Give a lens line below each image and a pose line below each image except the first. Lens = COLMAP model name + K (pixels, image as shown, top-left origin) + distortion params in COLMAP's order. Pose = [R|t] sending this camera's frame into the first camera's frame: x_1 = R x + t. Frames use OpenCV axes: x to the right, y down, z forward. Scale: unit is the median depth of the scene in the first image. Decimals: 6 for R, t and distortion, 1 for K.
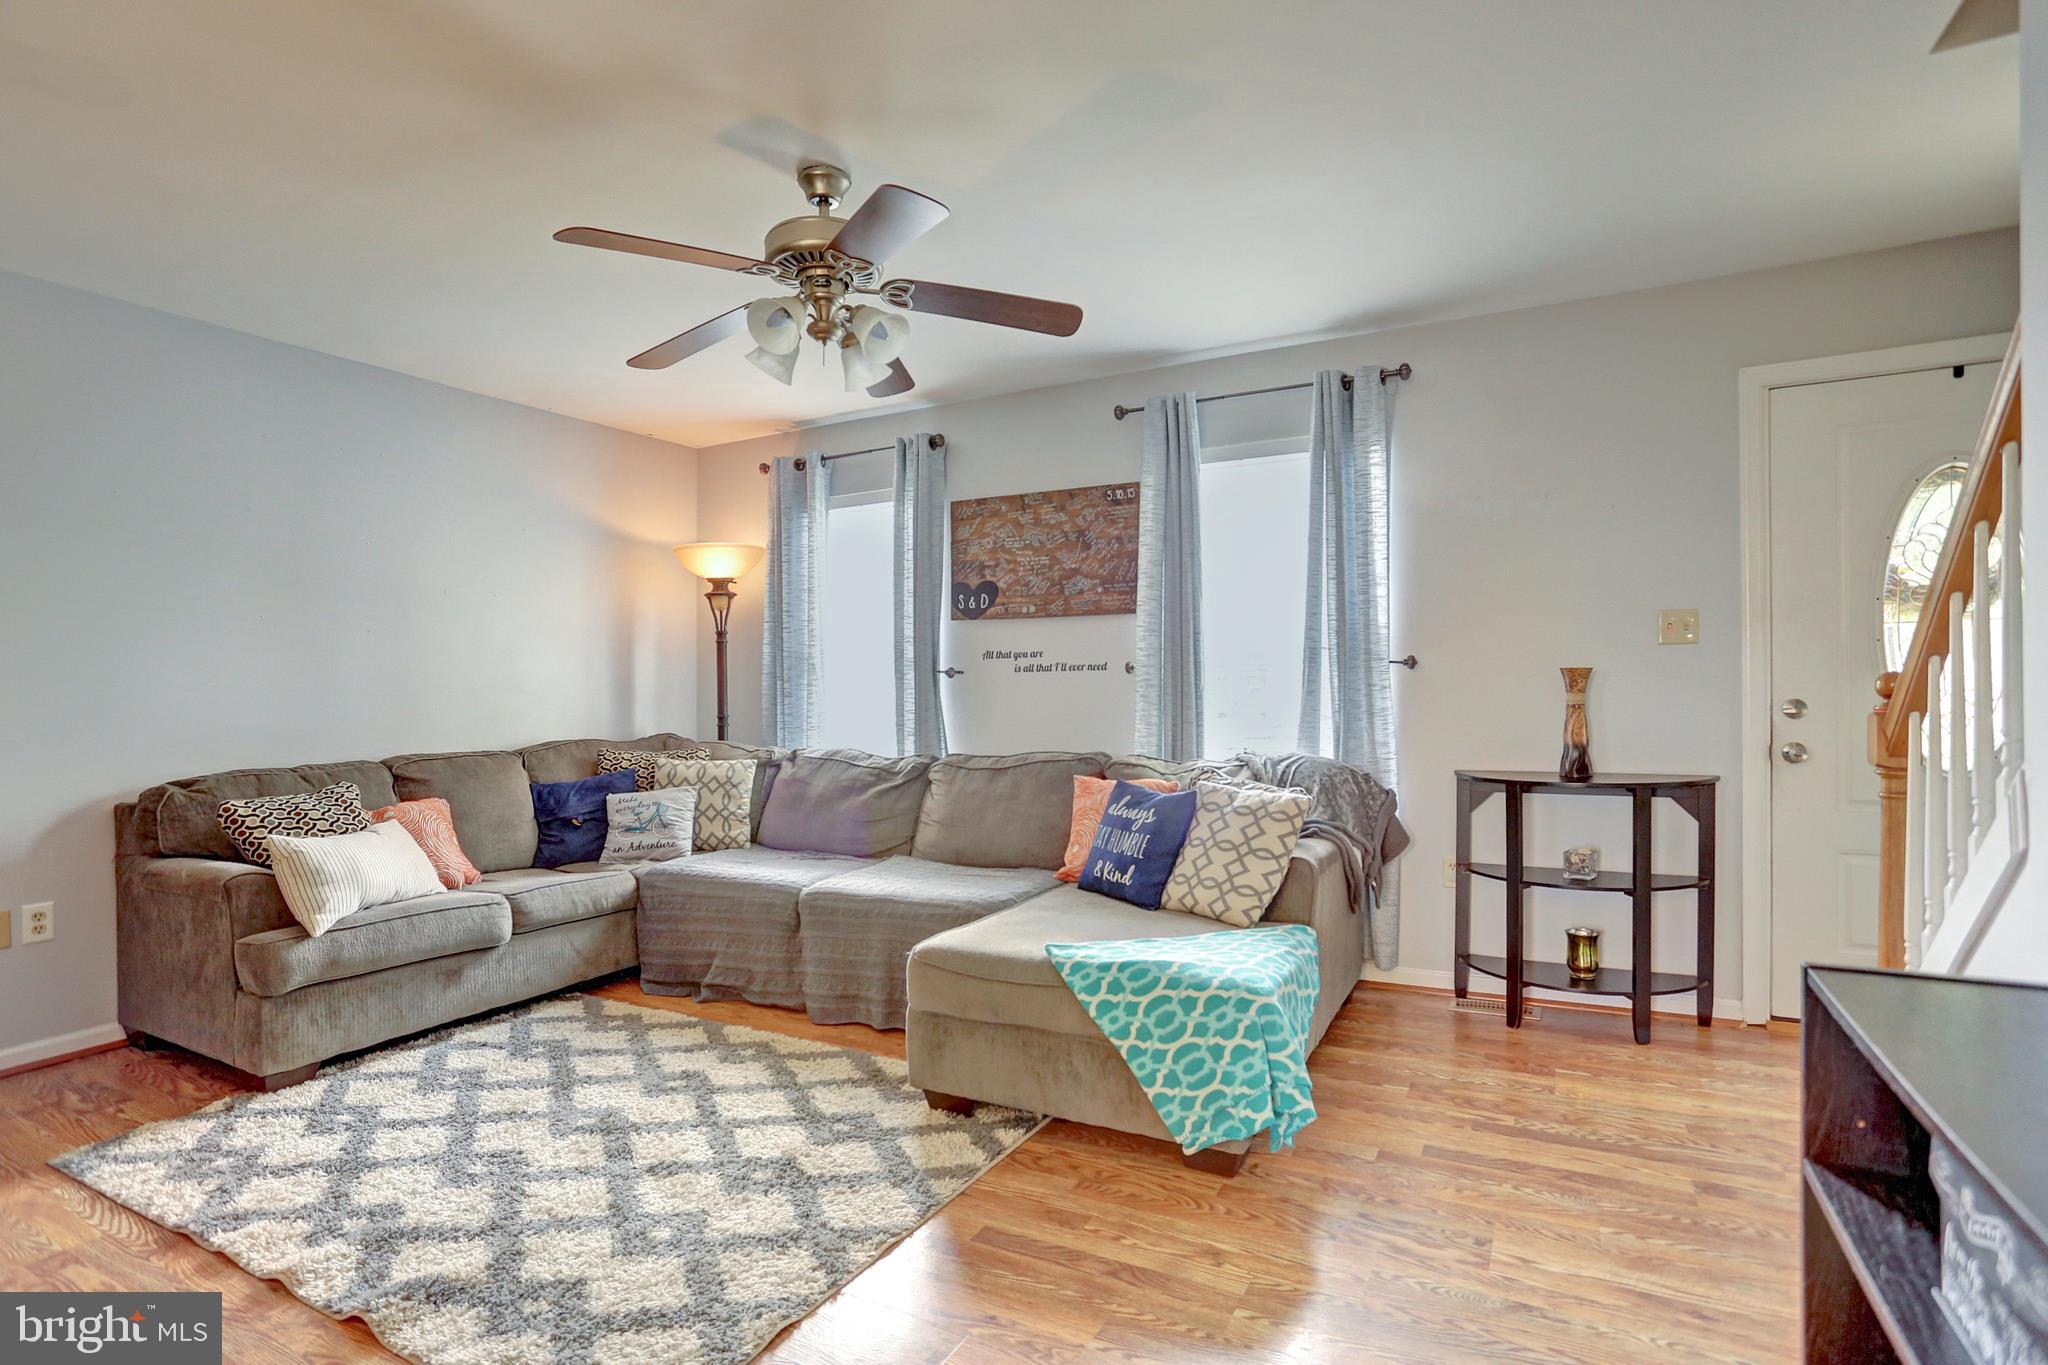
lens RADIAL K [[1003.7, 0, 1025.2], [0, 1003.7, 678.3], [0, 0, 1]] dist [-0.085973, 0.037549]
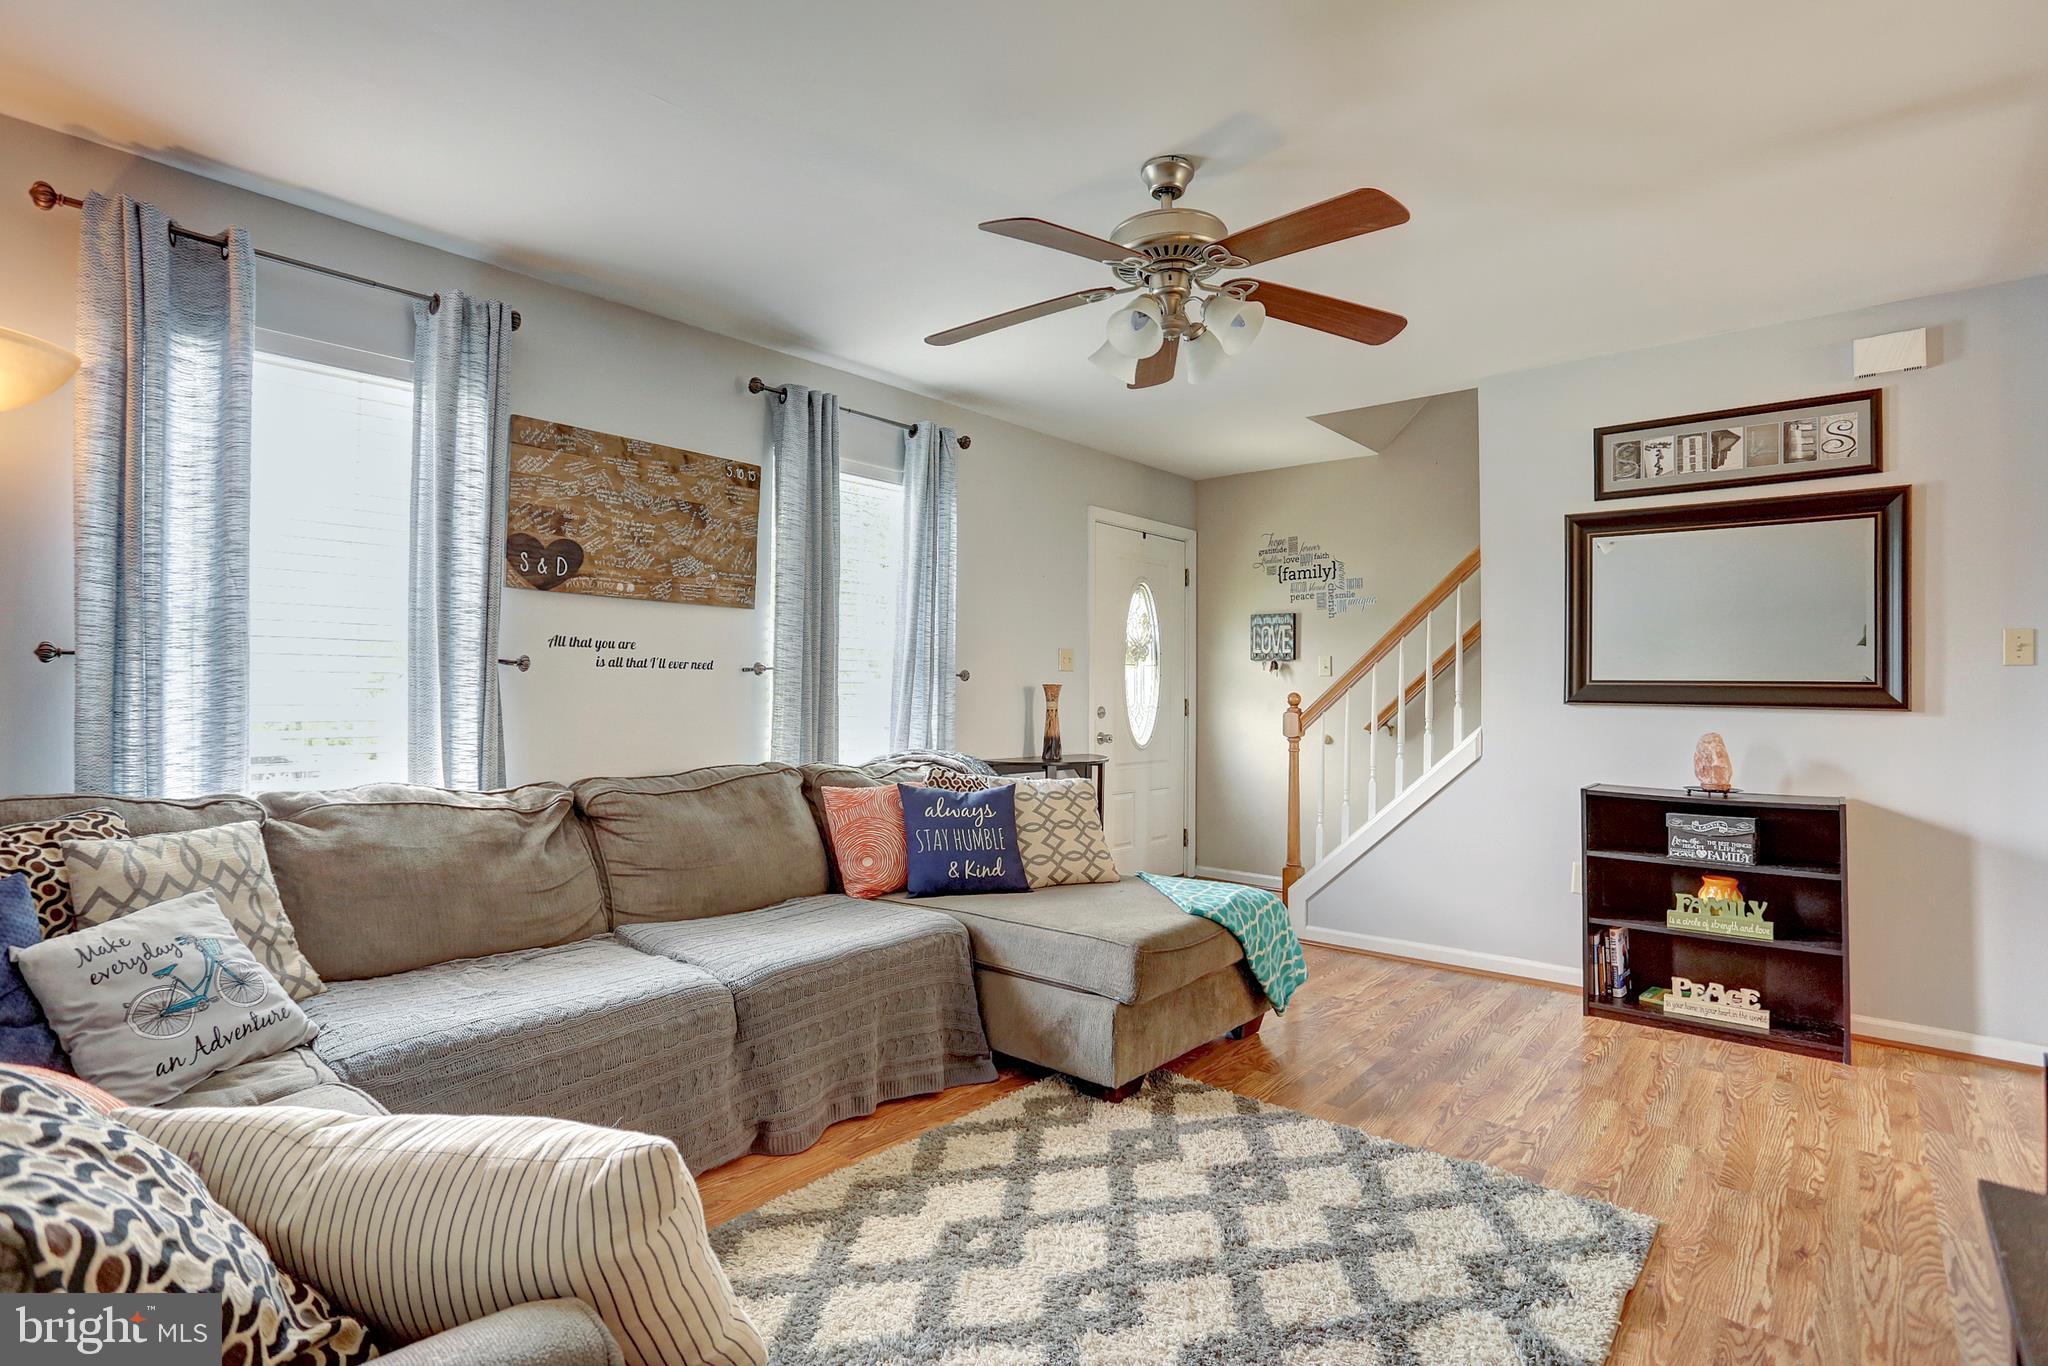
lens RADIAL K [[1003.7, 0, 1025.2], [0, 1003.7, 678.8], [0, 0, 1]] dist [-0.085973, 0.037549]
pose [[0.212474, 0.029705, 0.976715, -0.824864], [-0.022008, 0.999430, -0.025608, 0.018545], [-0.976919, -0.016055, 0.213006, 0.646782]]
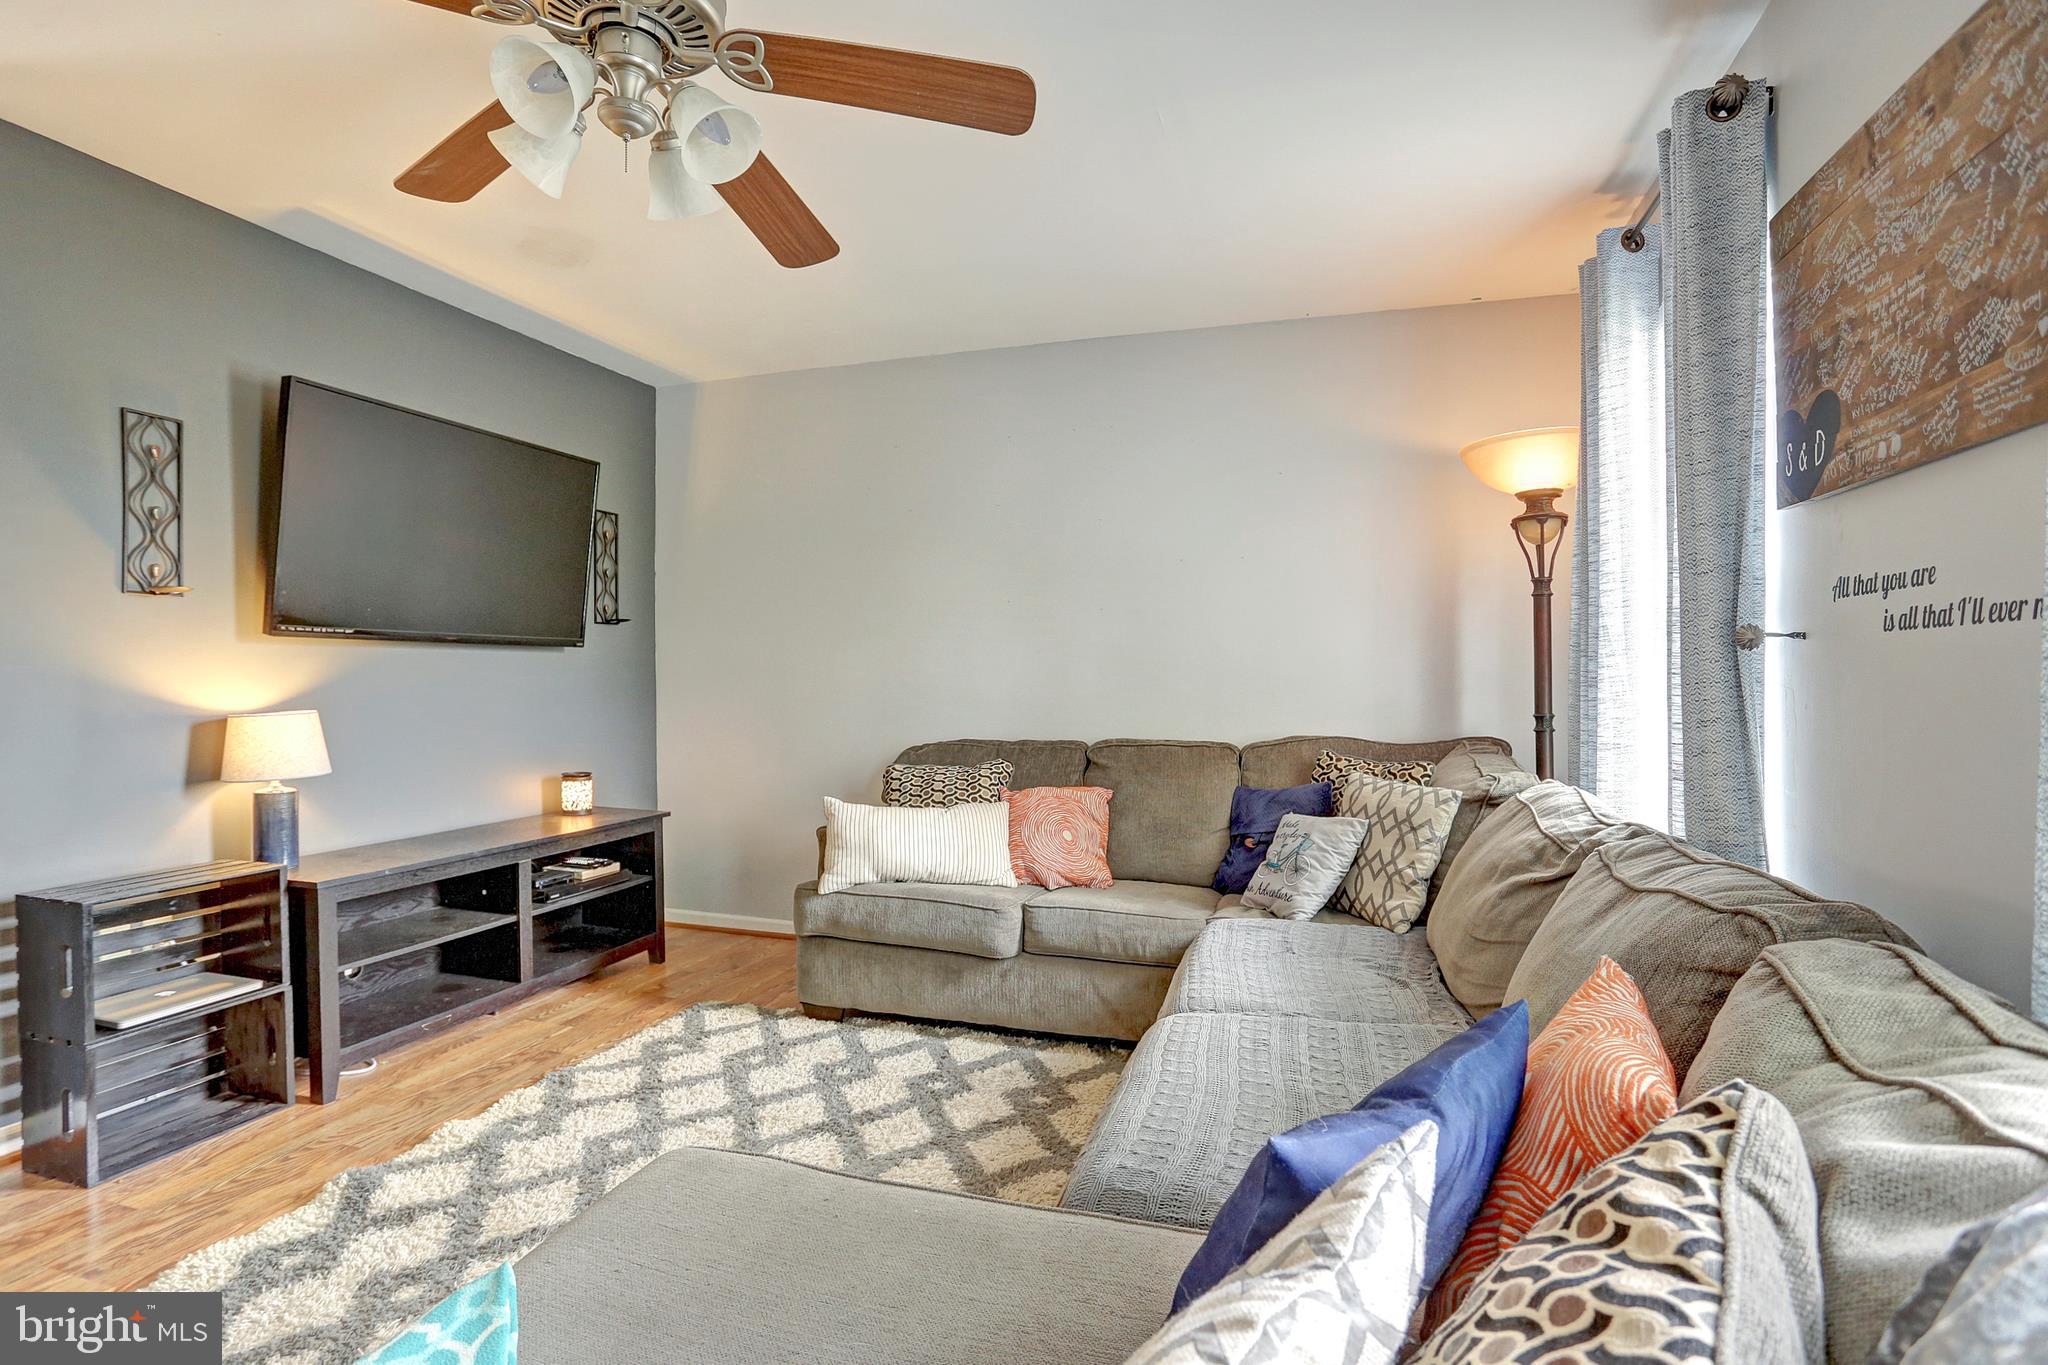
lens RADIAL K [[1003.7, 0, 1025.2], [0, 1003.7, 678.3], [0, 0, 1]] dist [-0.085973, 0.037549]
pose [[0.176292, 0.017275, -0.984186, 0.326085], [0.009181, 0.999774, 0.019193, 0.000955], [0.984295, -0.012419, 0.176094, 0.798698]]
